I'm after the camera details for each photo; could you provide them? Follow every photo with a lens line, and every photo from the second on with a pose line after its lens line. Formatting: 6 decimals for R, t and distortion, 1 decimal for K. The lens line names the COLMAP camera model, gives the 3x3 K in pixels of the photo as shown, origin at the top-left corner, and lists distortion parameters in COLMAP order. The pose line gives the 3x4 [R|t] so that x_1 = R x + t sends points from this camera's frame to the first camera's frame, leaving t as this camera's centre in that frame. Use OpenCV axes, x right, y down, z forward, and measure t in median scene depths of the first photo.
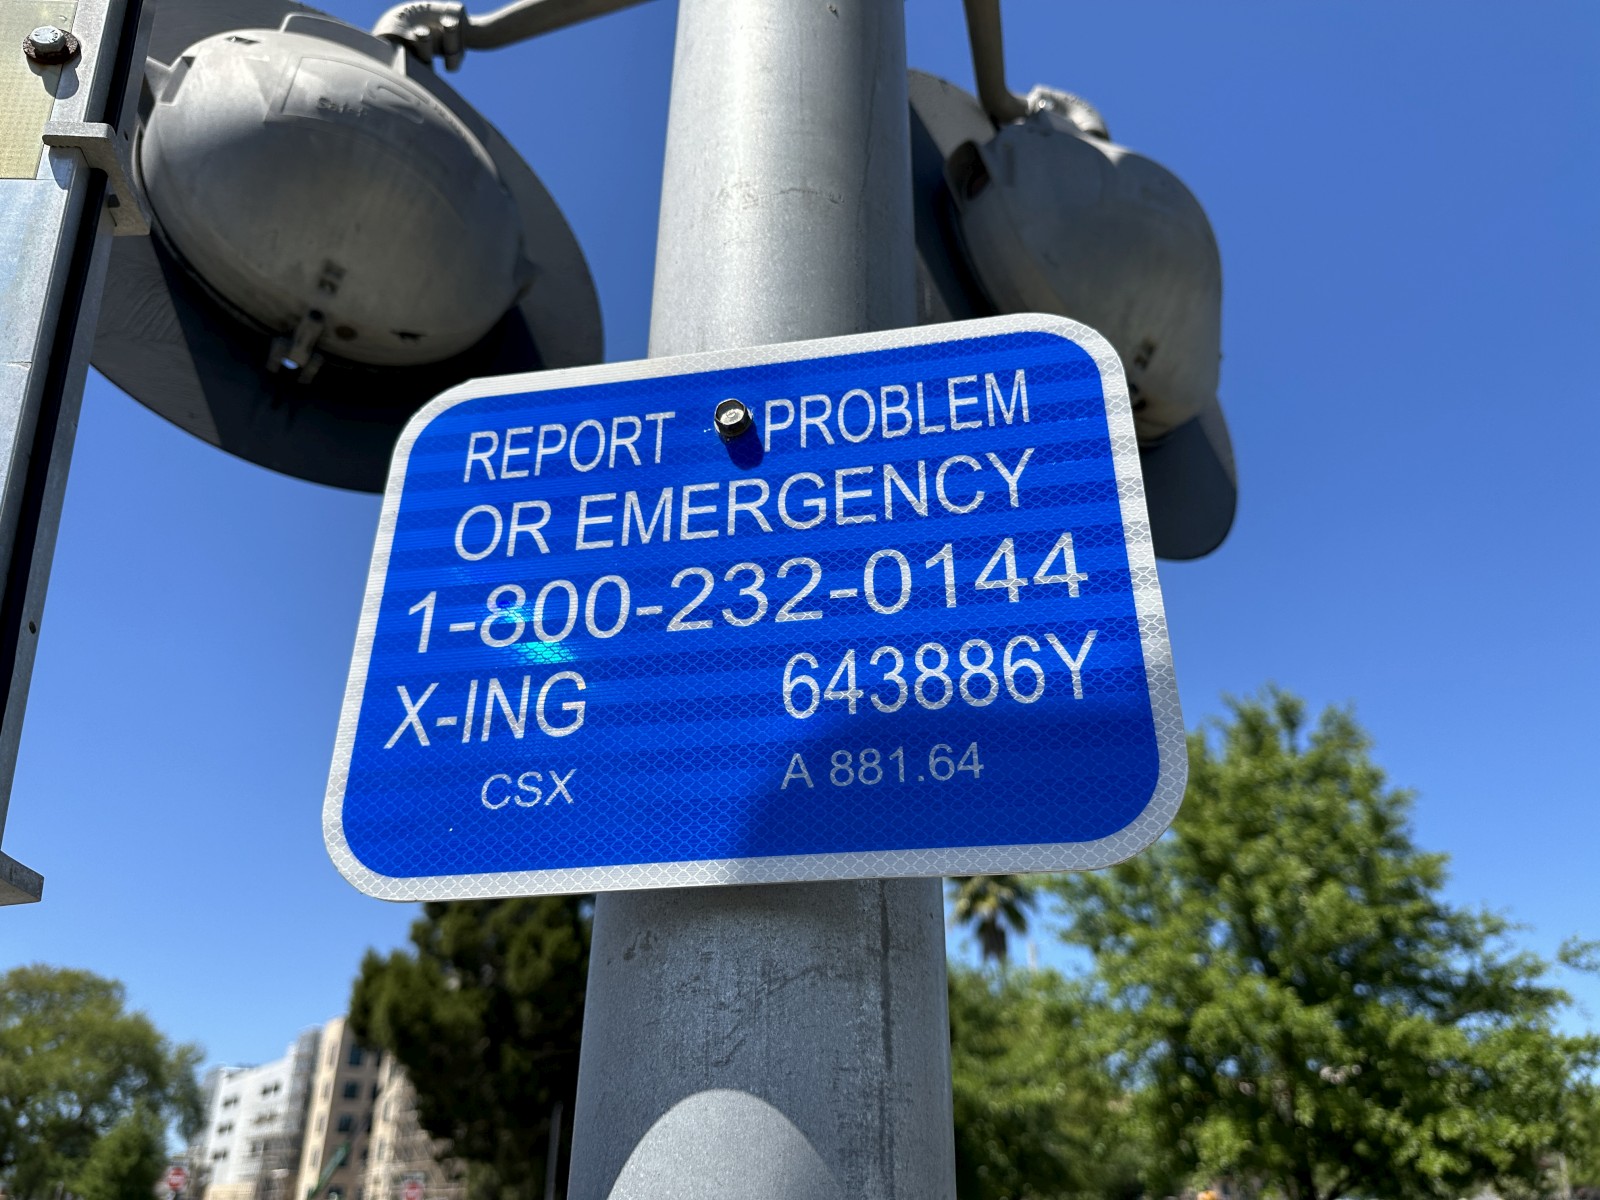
lens RADIAL K [[1165.5, 0, 800.0], [0, 1165.5, 600.0], [0, 0, 1]] dist [-0.008395, -0.007450]
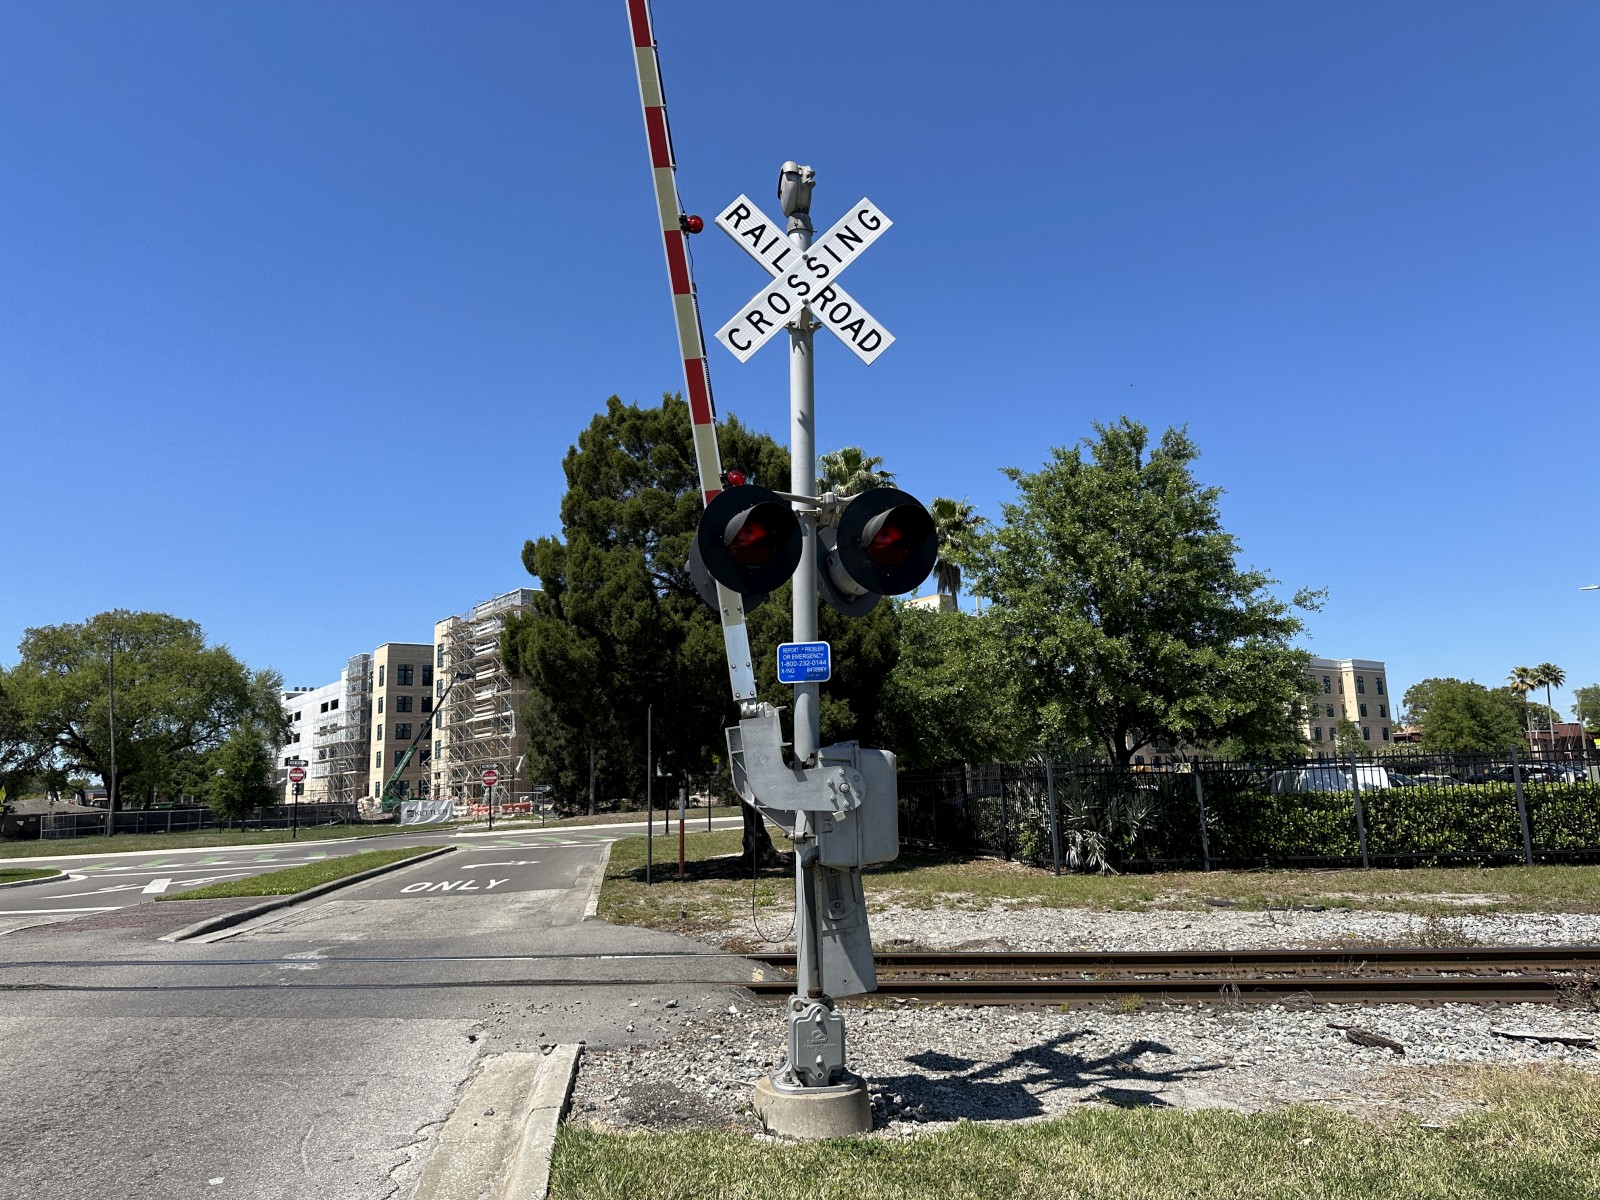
lens RADIAL K [[1121.4, 0, 805.8], [0, 1121.4, 592.4], [0, 0, 1]] dist [0.172239, -0.303043]
pose [[0.999605, -0.025762, 0.011260, -0.064375], [0.021072, 0.951628, 0.306528, -2.032341], [-0.018612, -0.306169, 0.951795, -4.781122]]
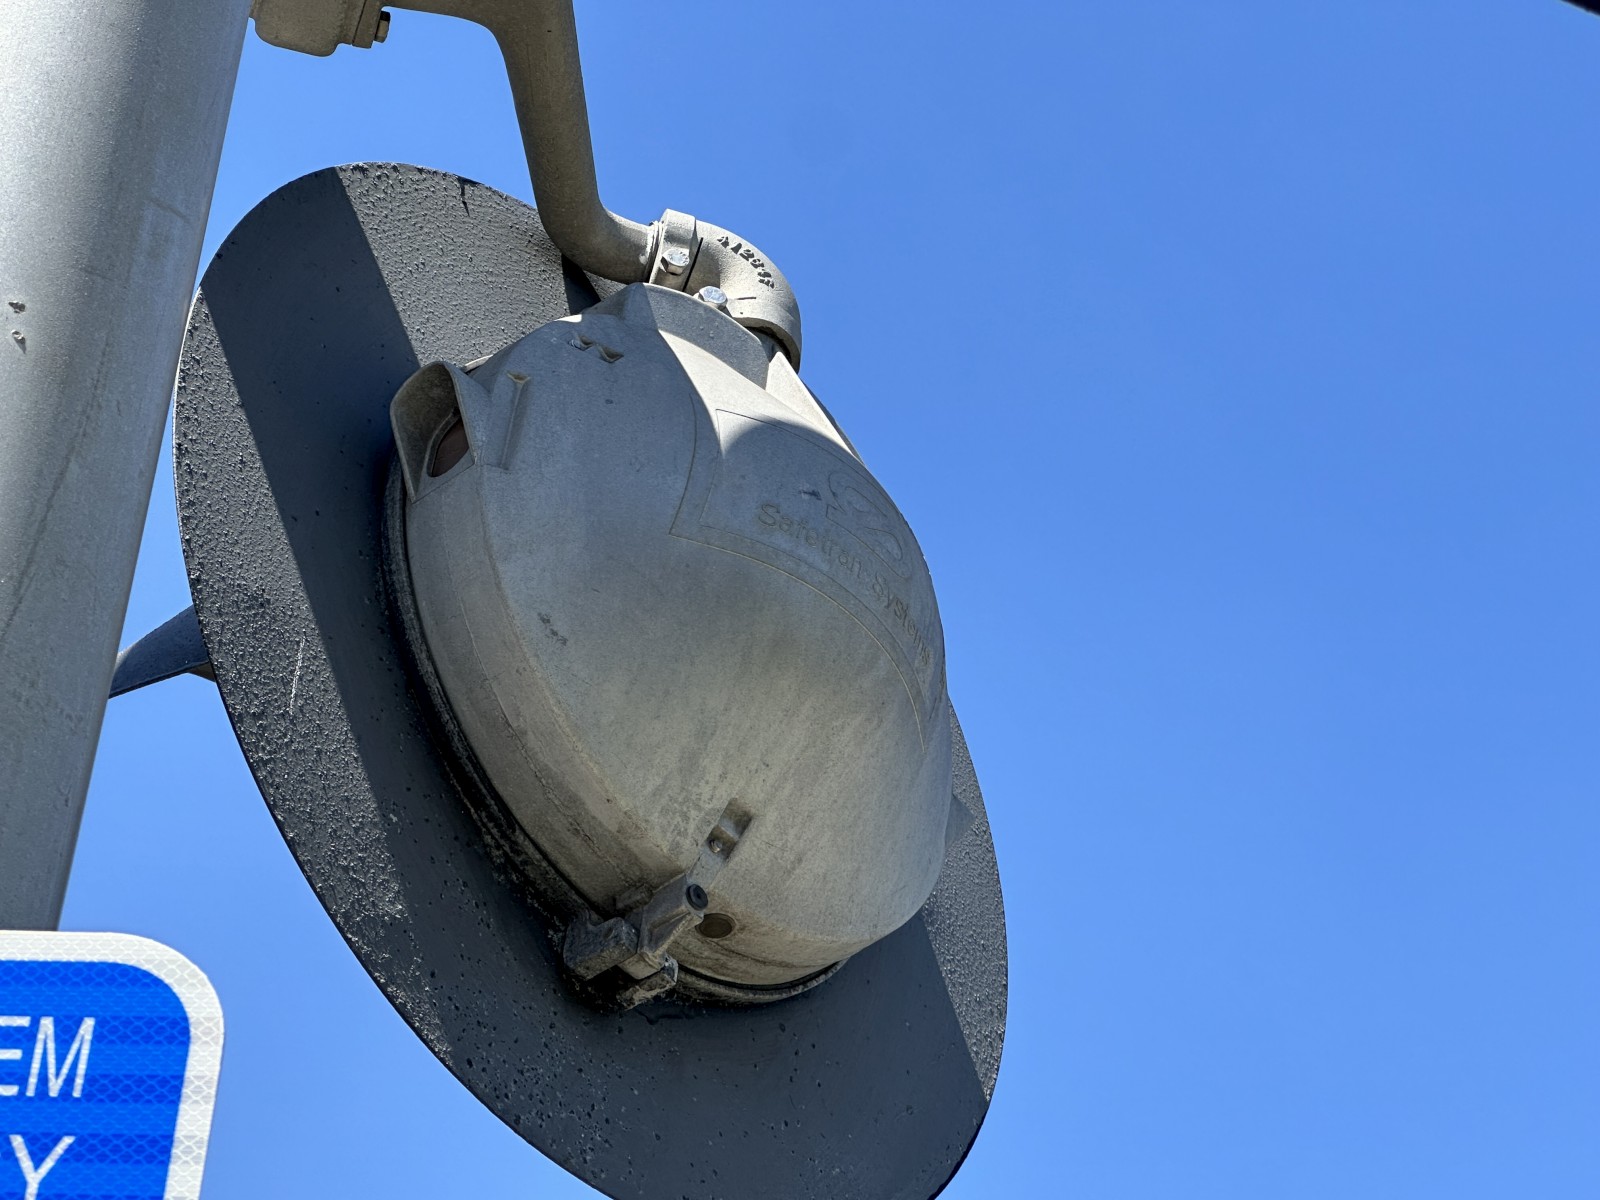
lens RADIAL K [[3624.5, 0, 800.0], [0, 3624.5, 600.0], [0, 0, 1]] dist [-0.119696, 2.829893]
pose [[0.985729, 0.132225, 0.104191, 0.134675], [-0.114402, 0.980202, -0.161608, -0.052579], [-0.123496, 0.147382, 0.981339, -0.496874]]
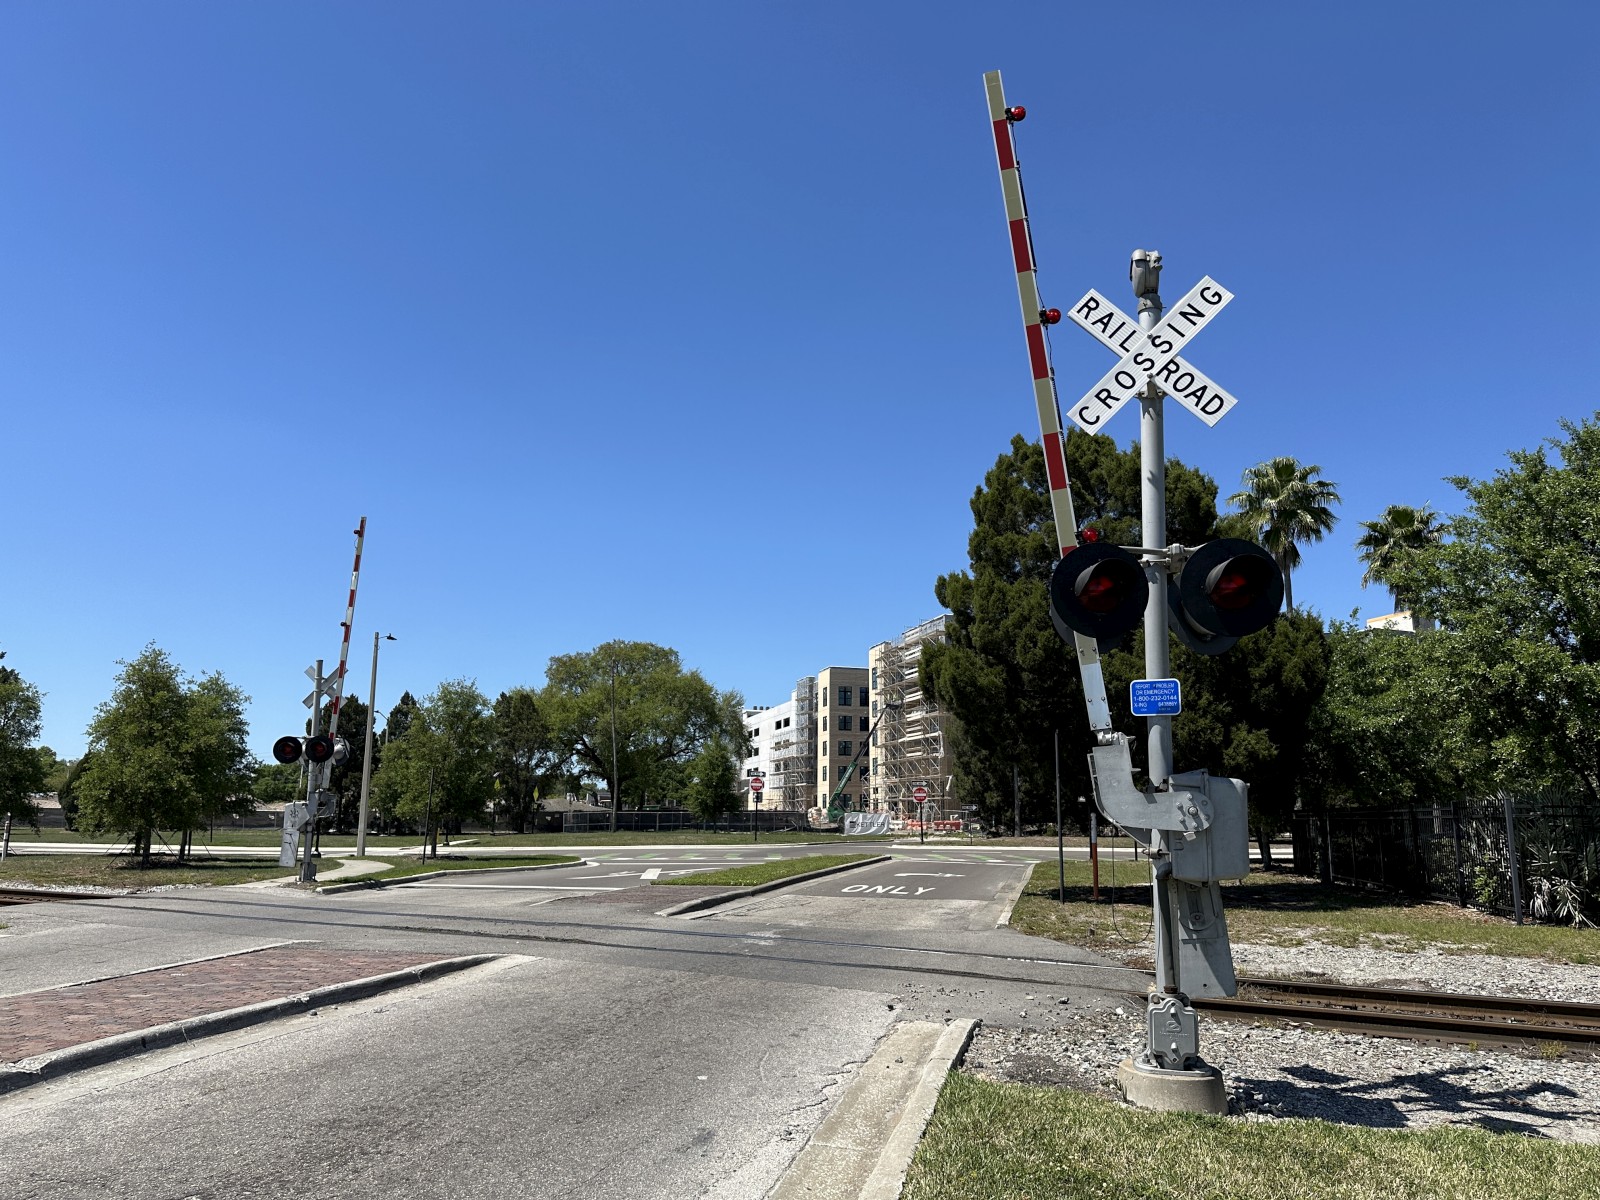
lens RADIAL K [[1131.0, 0, 806.6], [0, 1131.0, 607.6], [0, 0, 1]] dist [0.050192, -0.059401]
pose [[0.934859, -0.048319, -0.351716, 0.412922], [0.150151, 0.951540, 0.268378, -2.444391], [0.321704, -0.303707, 0.896811, -5.695943]]
